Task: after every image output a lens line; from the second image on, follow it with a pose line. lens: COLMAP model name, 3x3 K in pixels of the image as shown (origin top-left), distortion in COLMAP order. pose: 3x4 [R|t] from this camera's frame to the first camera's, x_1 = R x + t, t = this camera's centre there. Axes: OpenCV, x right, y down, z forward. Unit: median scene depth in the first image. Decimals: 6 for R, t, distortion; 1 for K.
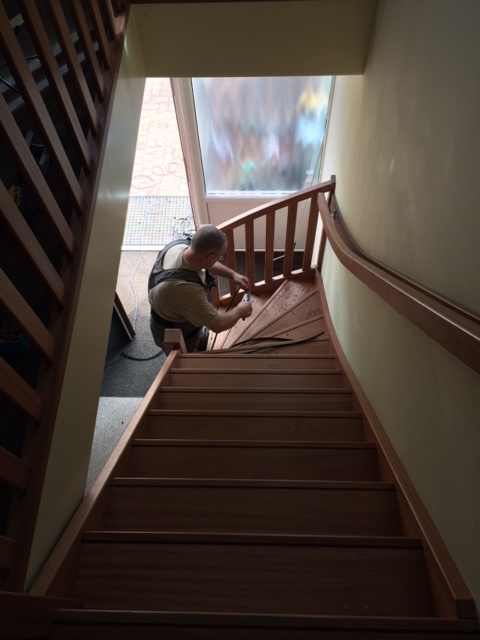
lens RADIAL K [[544.5, 0, 240.0], [0, 544.5, 320.0], [0, 0, 1]] dist [0.012868, 0.006471]
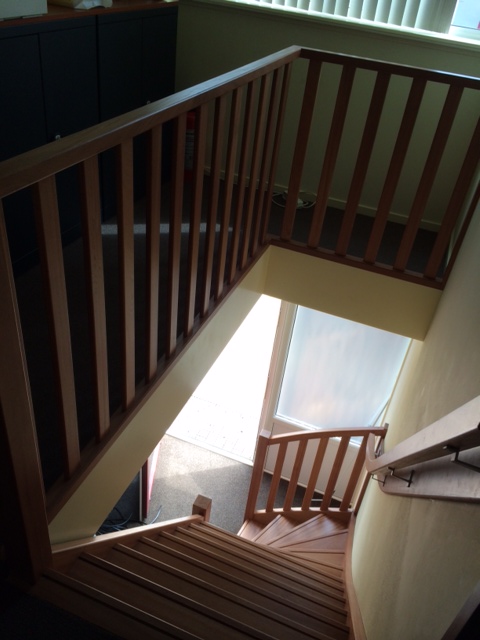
lens RADIAL K [[544.8, 0, 237.2], [0, 544.8, 322.1], [0, 0, 1]] dist [0.009816, -0.005387]
pose [[0.930061, 0.301924, -0.209350, 0.086600], [-0.364637, 0.828352, -0.425291, 0.249945], [0.045010, 0.471884, 0.880511, -0.185197]]
